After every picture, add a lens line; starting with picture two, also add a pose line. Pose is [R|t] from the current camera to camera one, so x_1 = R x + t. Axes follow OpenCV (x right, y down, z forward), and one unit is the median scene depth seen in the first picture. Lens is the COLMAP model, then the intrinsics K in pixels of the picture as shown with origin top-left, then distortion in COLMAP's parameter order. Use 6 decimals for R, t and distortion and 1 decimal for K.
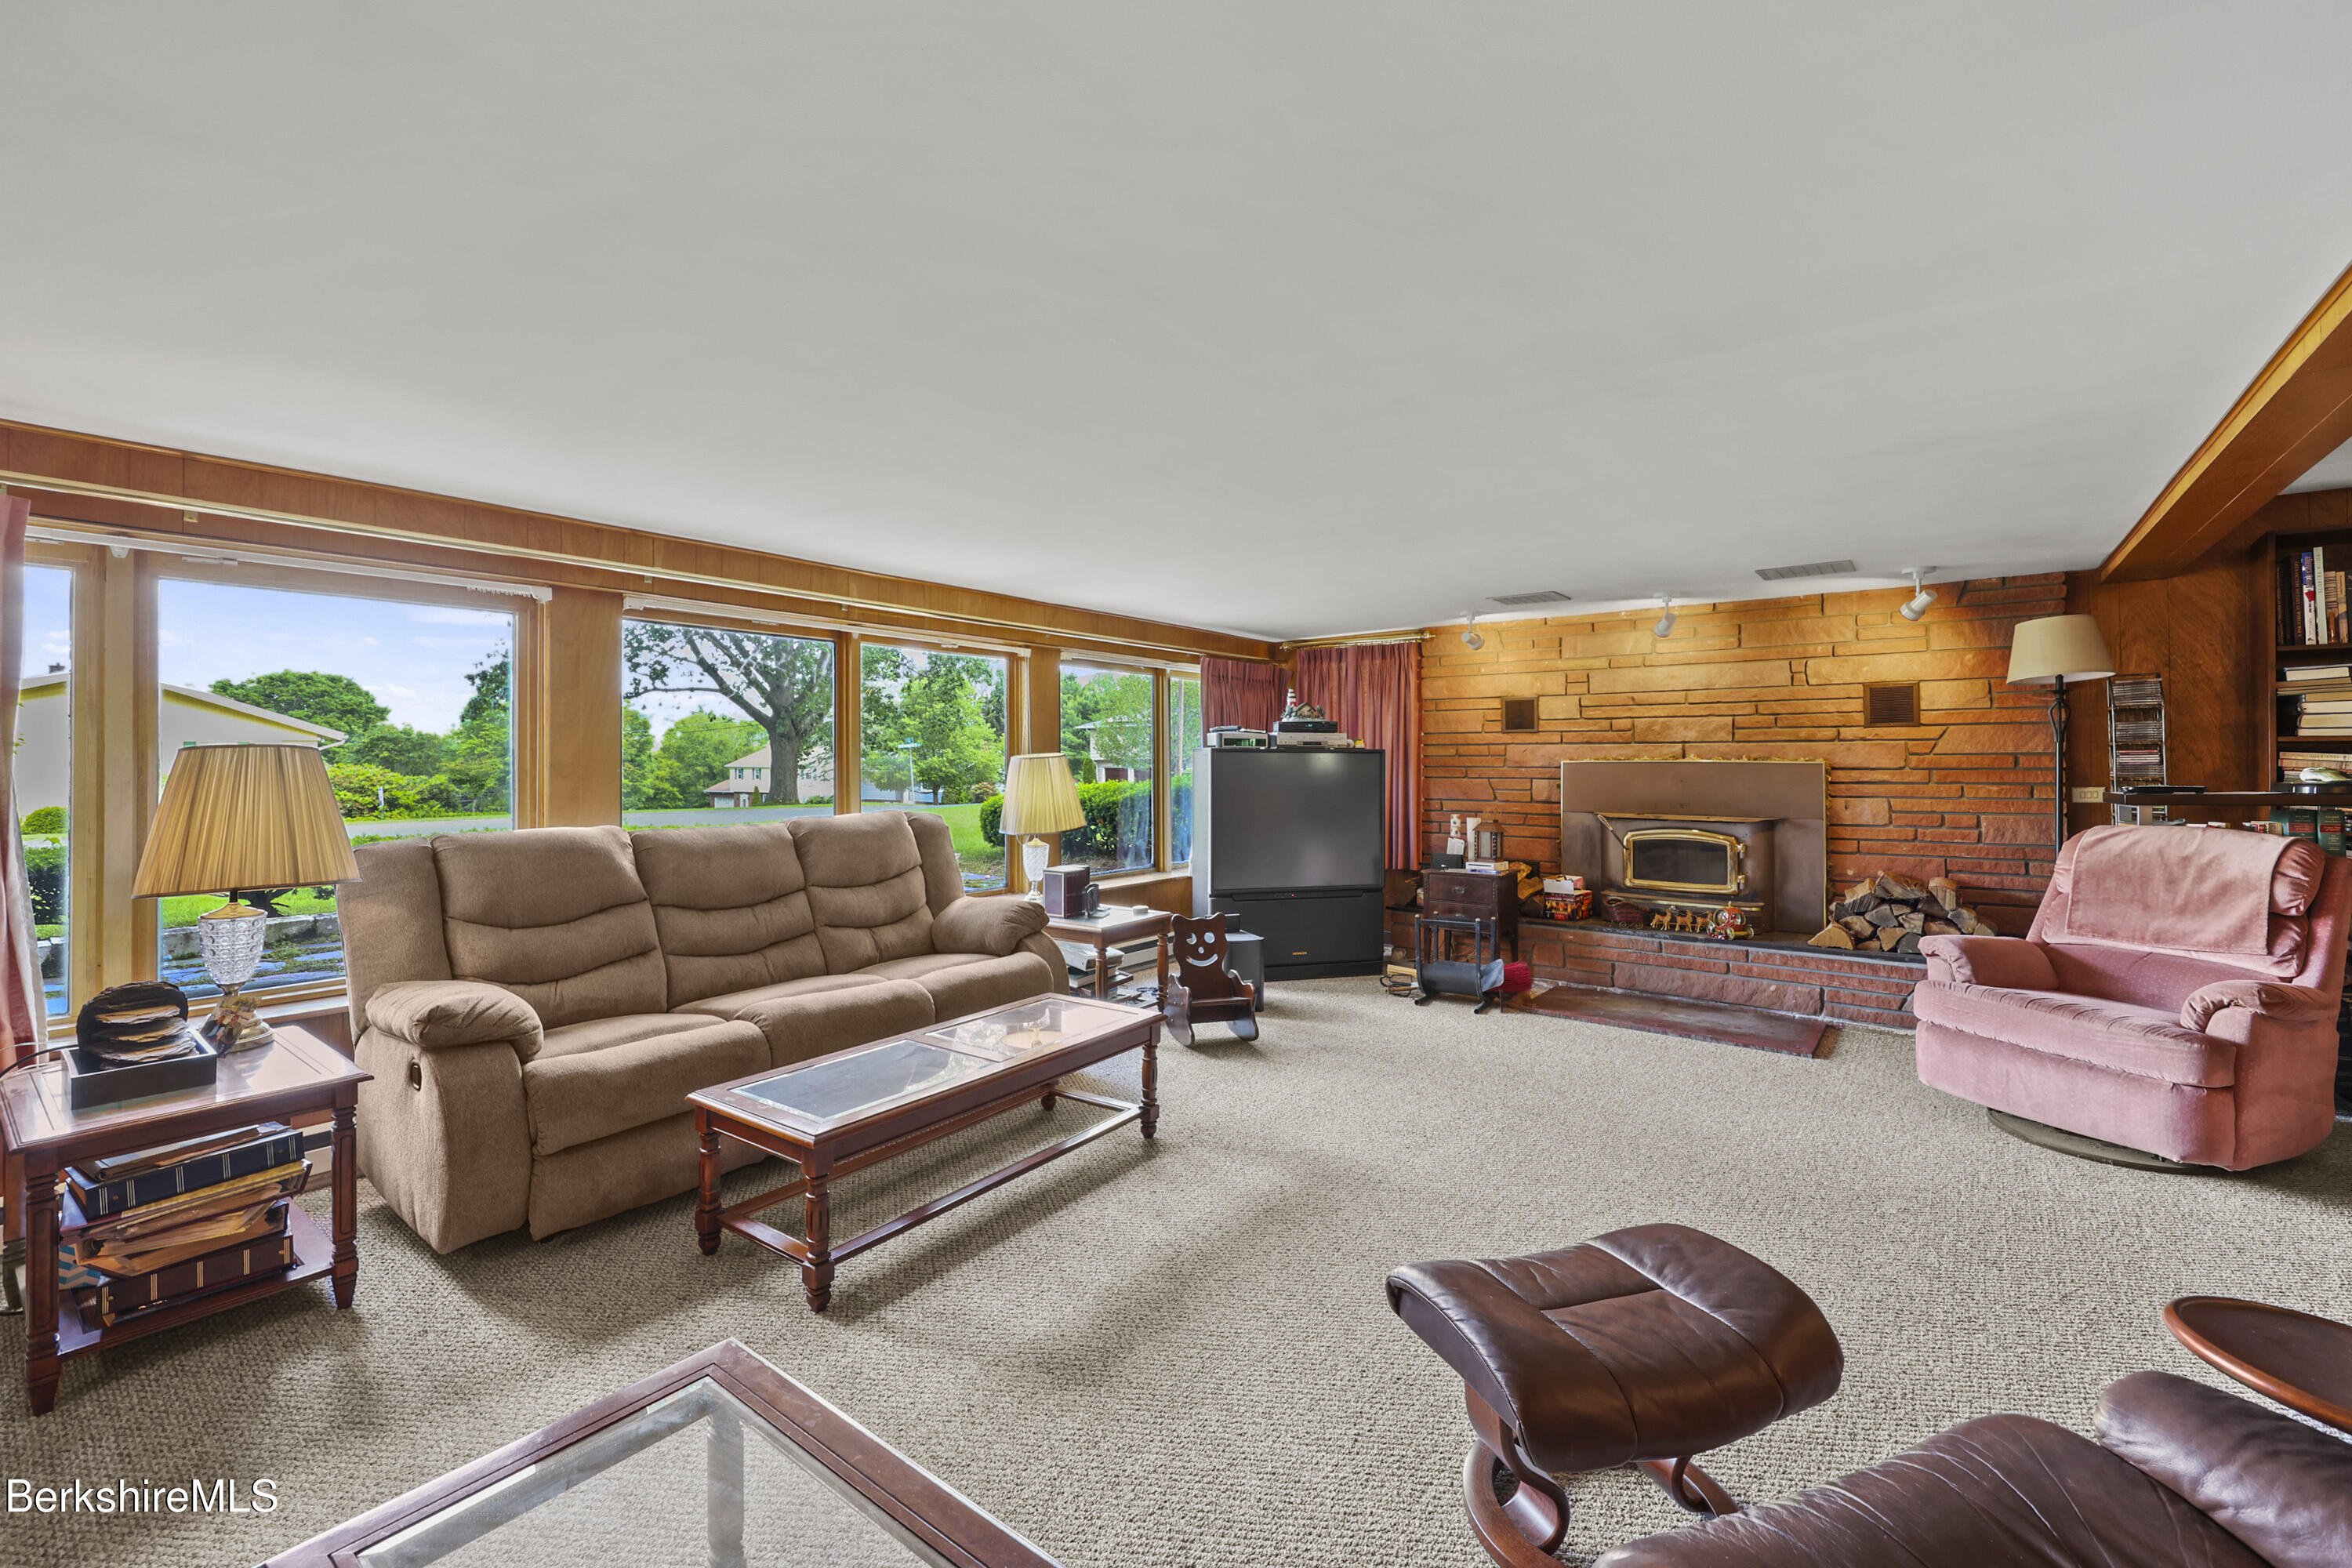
lens RADIAL K [[987.9, 0, 1176.3], [0, 987.9, 750.2], [0, 0, 1]] dist [-0.000576, -0.000023]
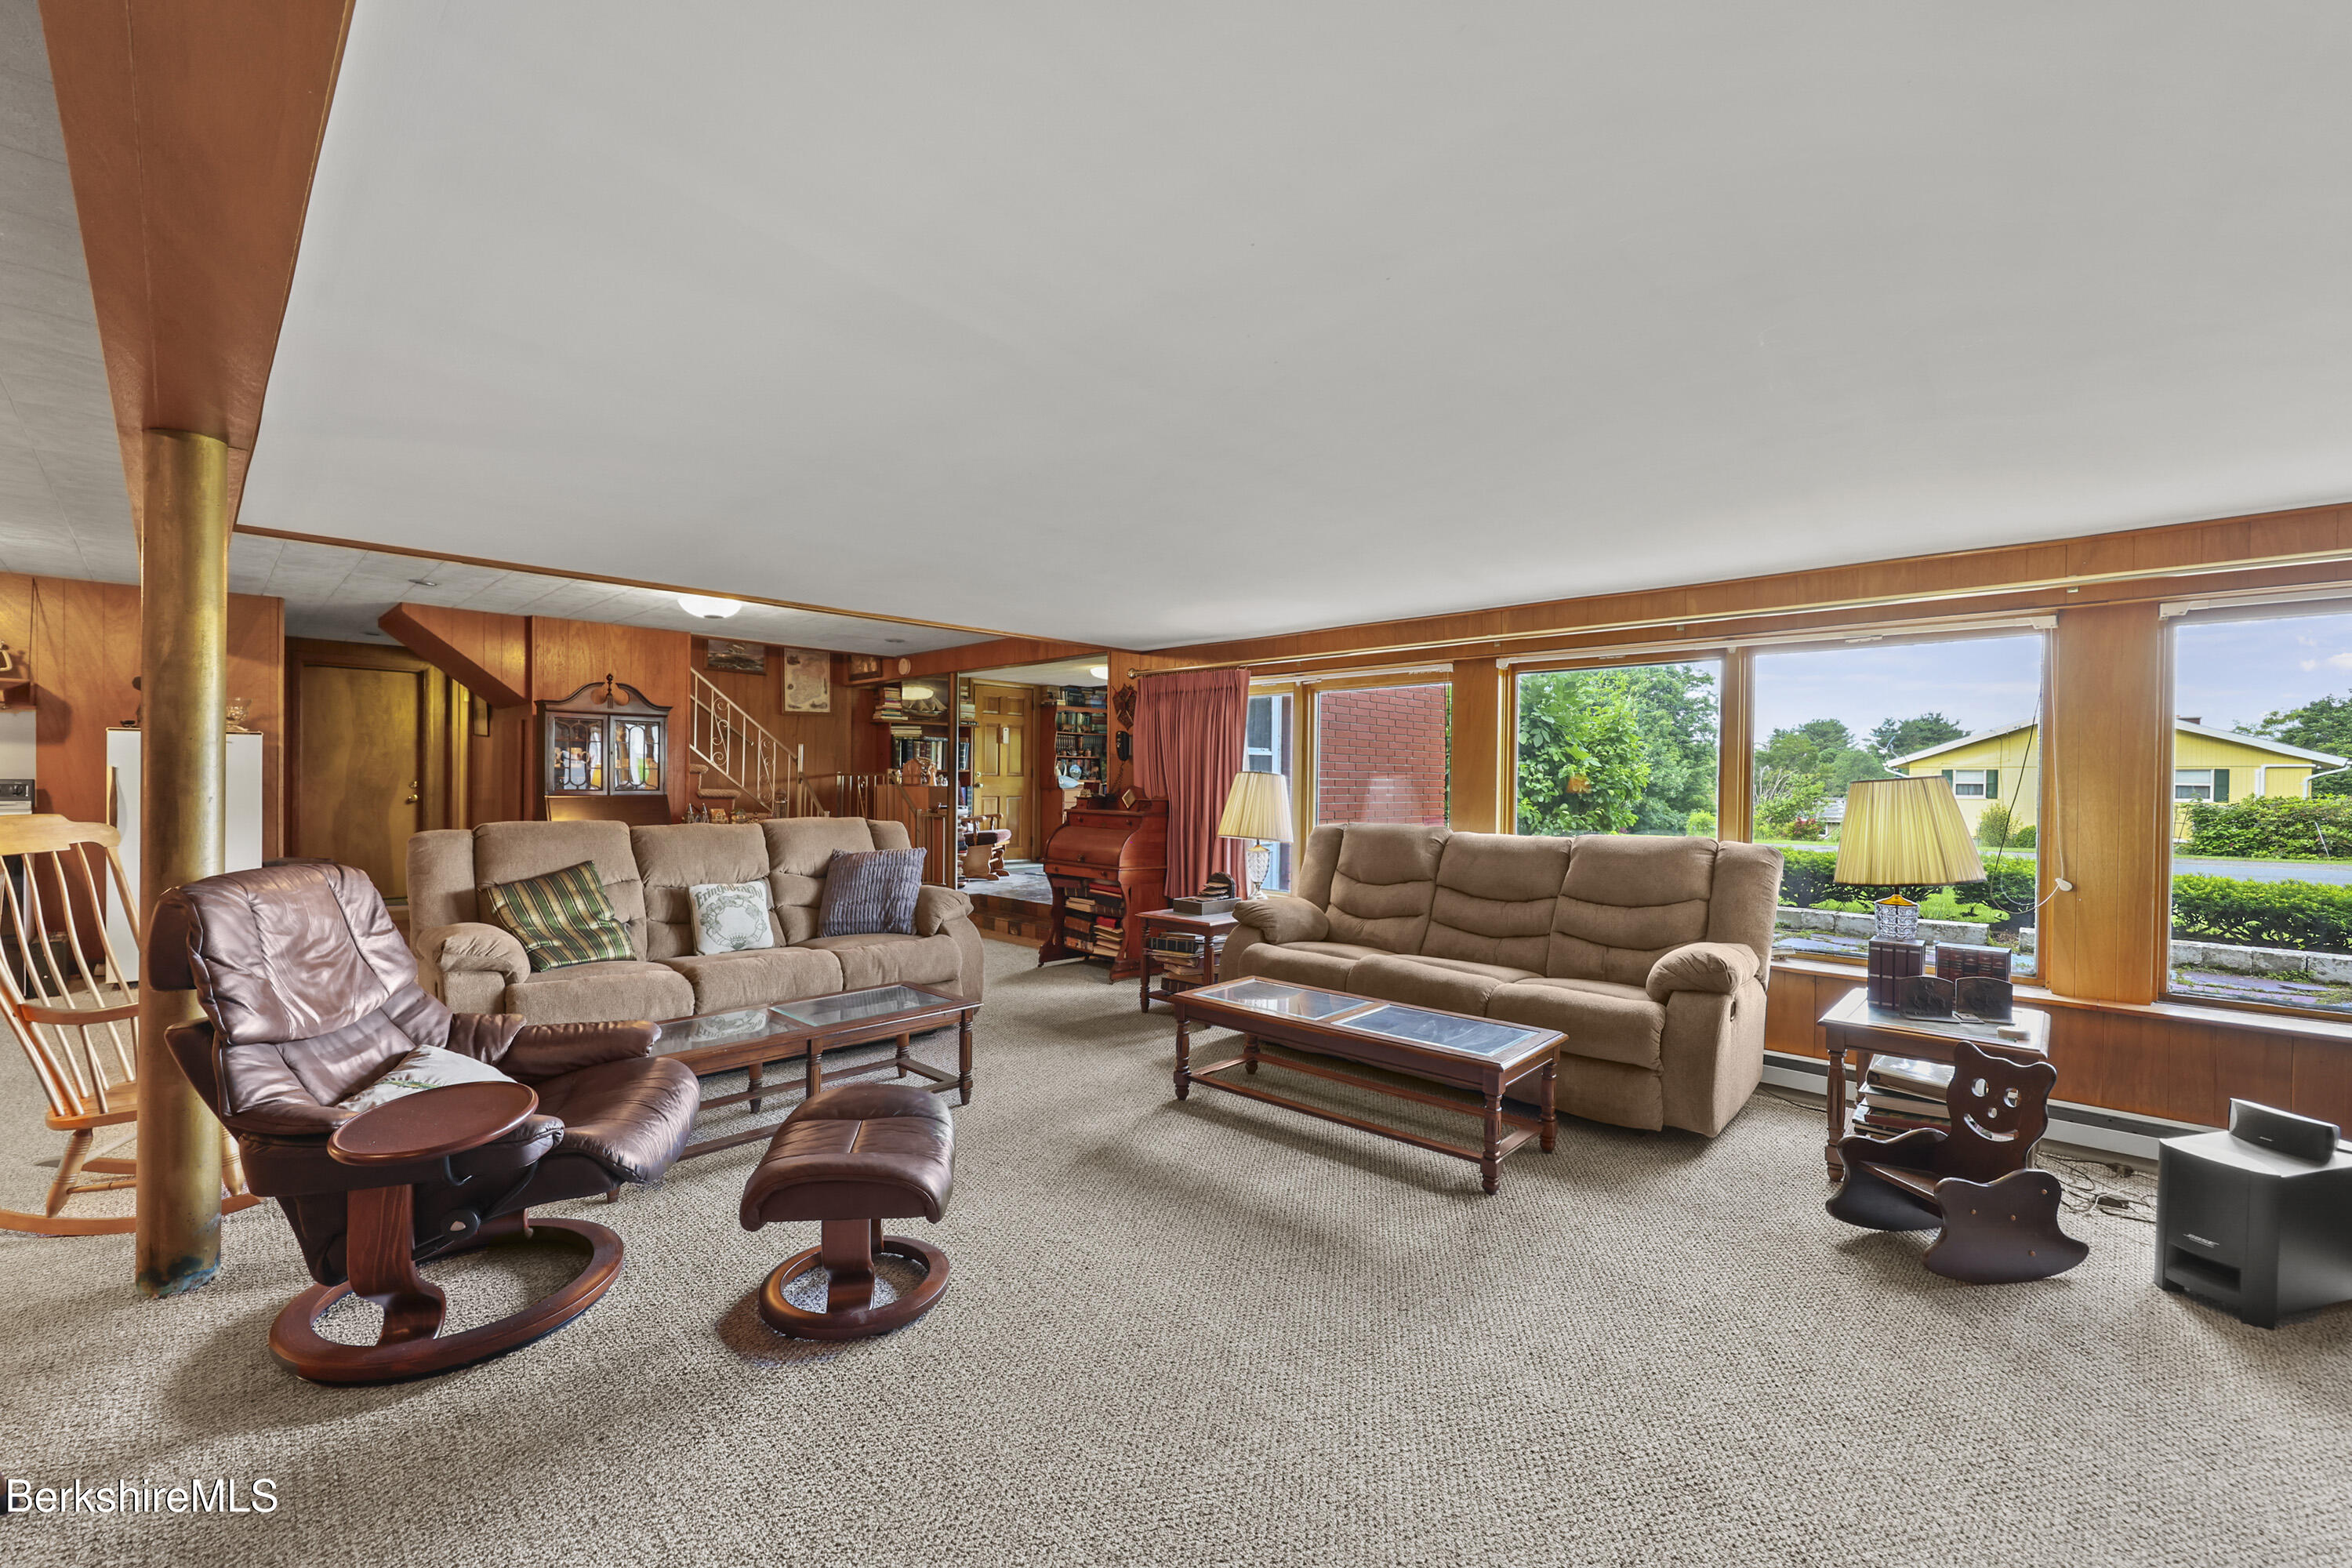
lens RADIAL K [[964.8, 0, 1174.9], [0, 964.8, 787.4], [0, 0, 1]] dist [-0.000264, -0.000142]
pose [[-0.113820, 0.008776, -0.993463, 0.859591], [-0.000031, 0.999961, 0.008837, 0.006696], [0.993501, 0.001036, -0.113815, 0.779158]]
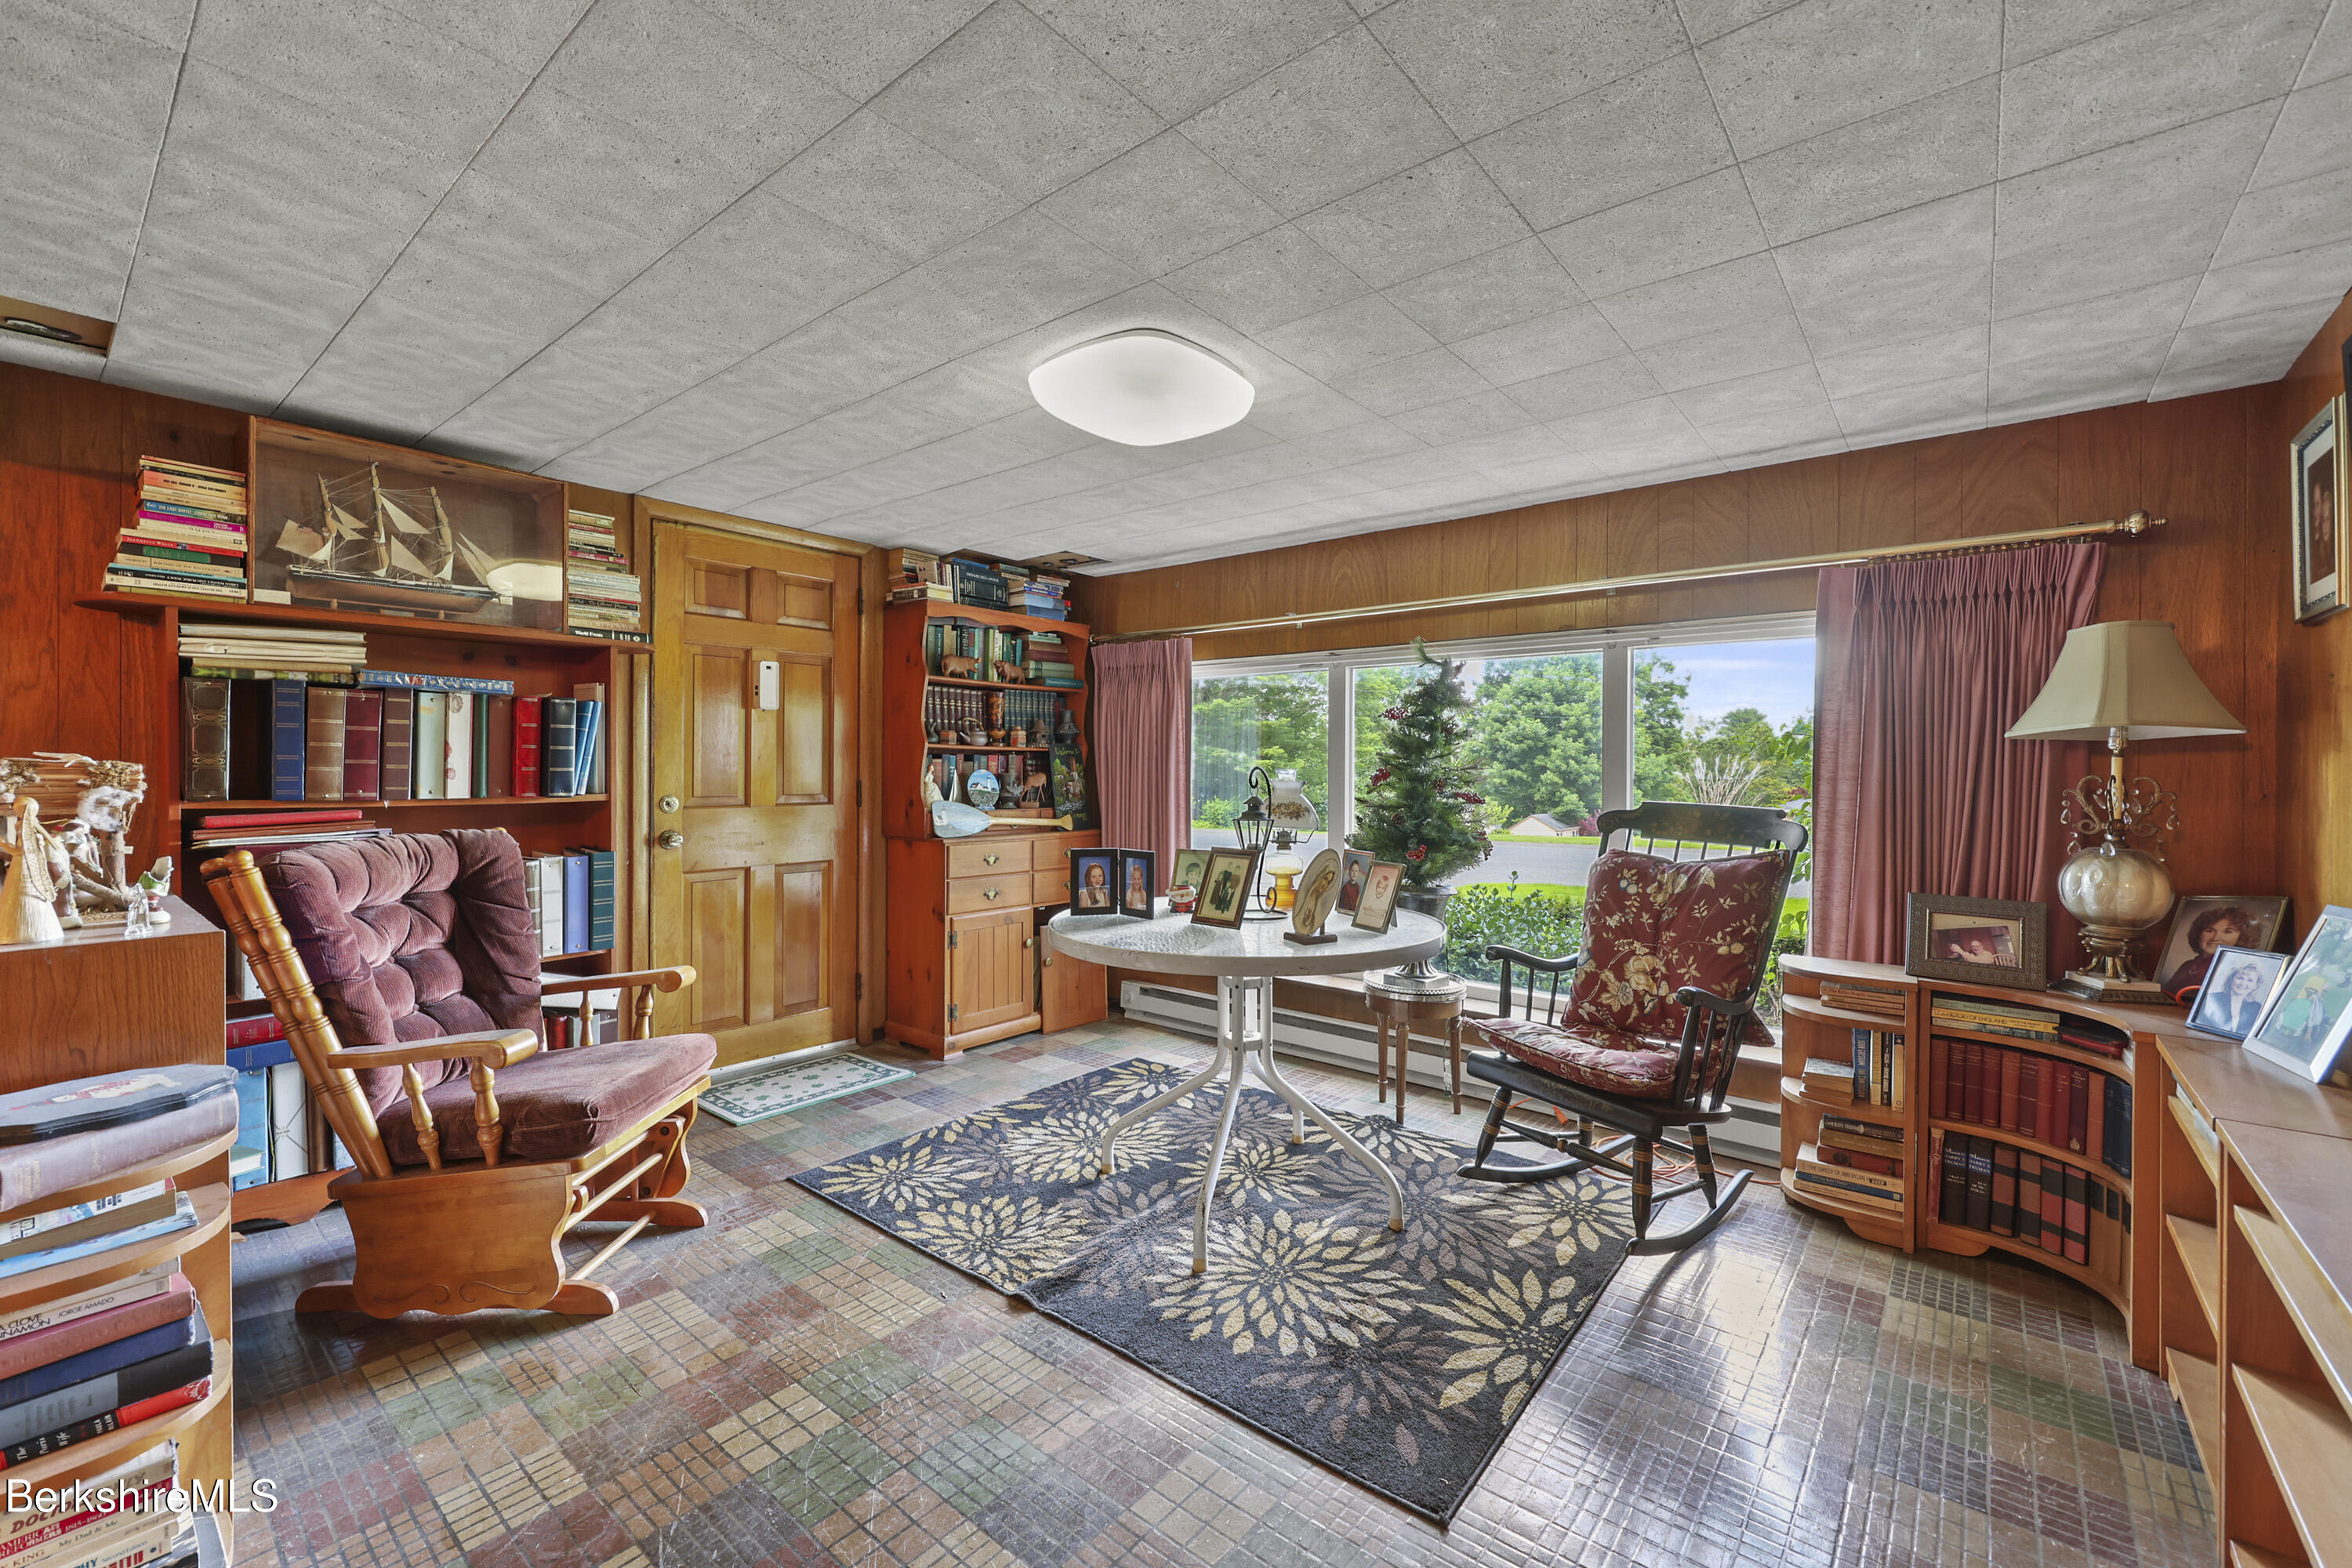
lens RADIAL K [[960.1, 0, 1187.4], [0, 960.1, 782.1], [0, 0, 1]] dist [-0.001658, 0.000042]
pose [[-0.031866, 0.014730, -0.999384, -1.434736], [0.005263, 0.999880, 0.014569, -0.047347], [0.999478, -0.004795, -0.031940, 0.307788]]
